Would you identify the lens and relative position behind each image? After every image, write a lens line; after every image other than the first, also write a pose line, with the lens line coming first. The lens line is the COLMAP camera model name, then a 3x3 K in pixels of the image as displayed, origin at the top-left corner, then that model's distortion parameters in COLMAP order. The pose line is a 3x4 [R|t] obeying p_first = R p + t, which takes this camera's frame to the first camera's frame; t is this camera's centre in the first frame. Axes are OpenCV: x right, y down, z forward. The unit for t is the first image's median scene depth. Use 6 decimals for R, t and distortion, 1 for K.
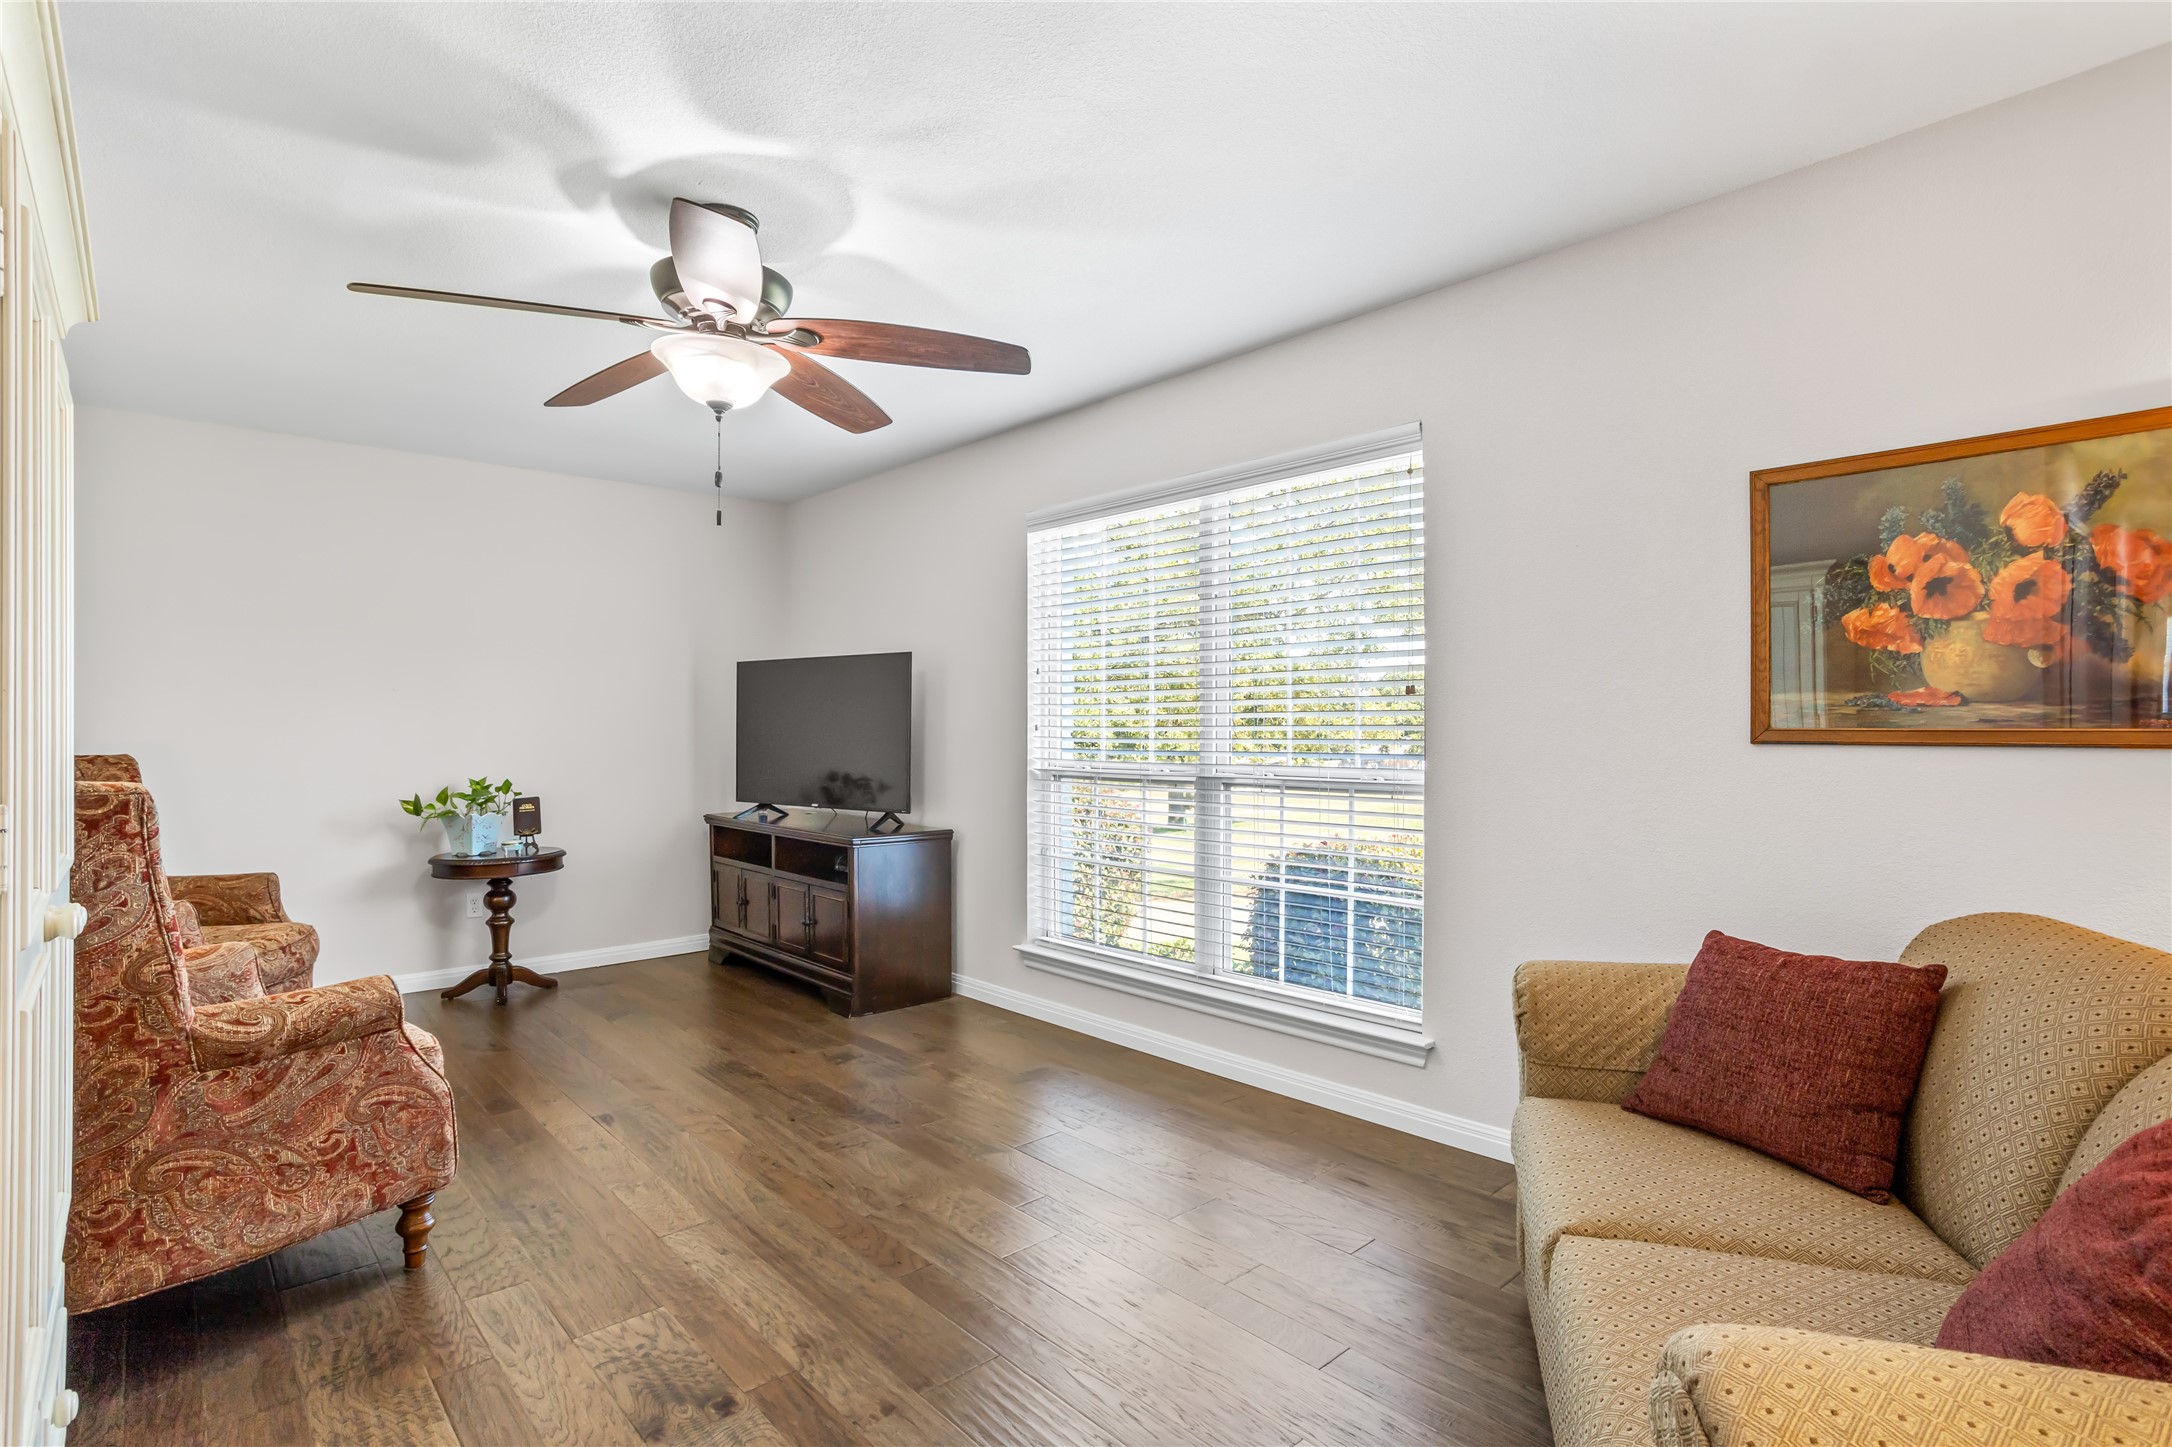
lens RADIAL K [[1054.3, 0, 1084.6], [0, 1054.3, 728.8], [0, 0, 1]] dist [-0.036609, 0.019855]
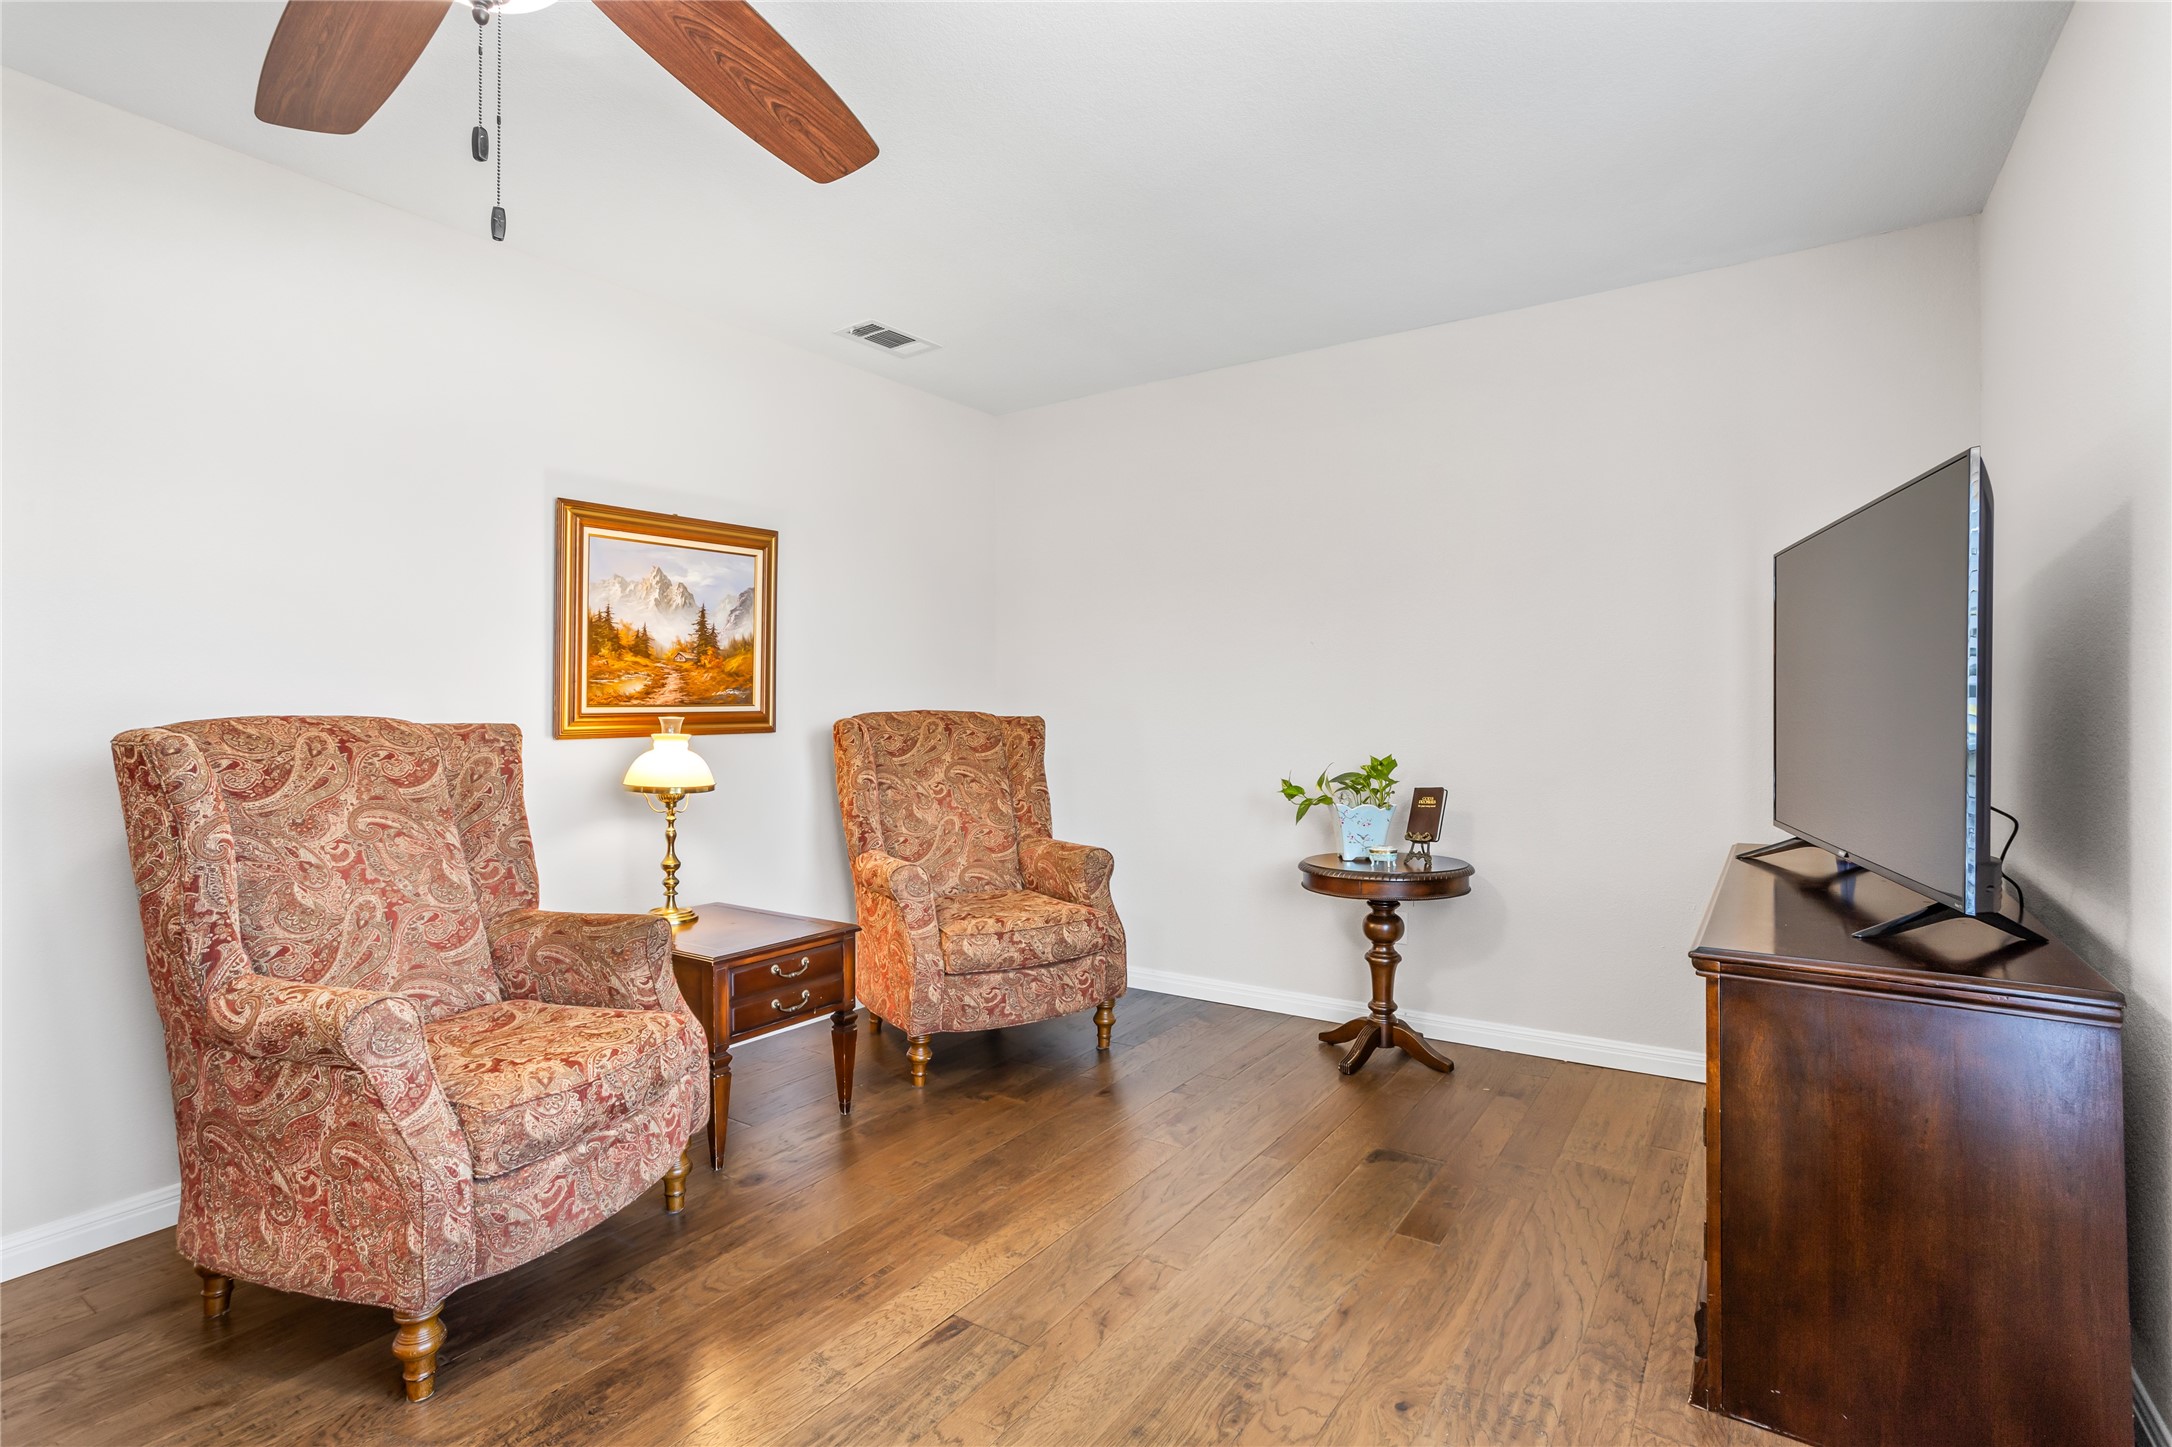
lens RADIAL K [[1054.3, 0, 1079.1], [0, 1054.3, 715.6], [0, 0, 1]] dist [-0.036609, 0.019855]
pose [[0.231182, -0.000490, -0.972910, 0.092222], [0.007568, 0.999971, 0.001295, 0.016188], [0.972881, -0.007662, 0.231179, 0.634978]]
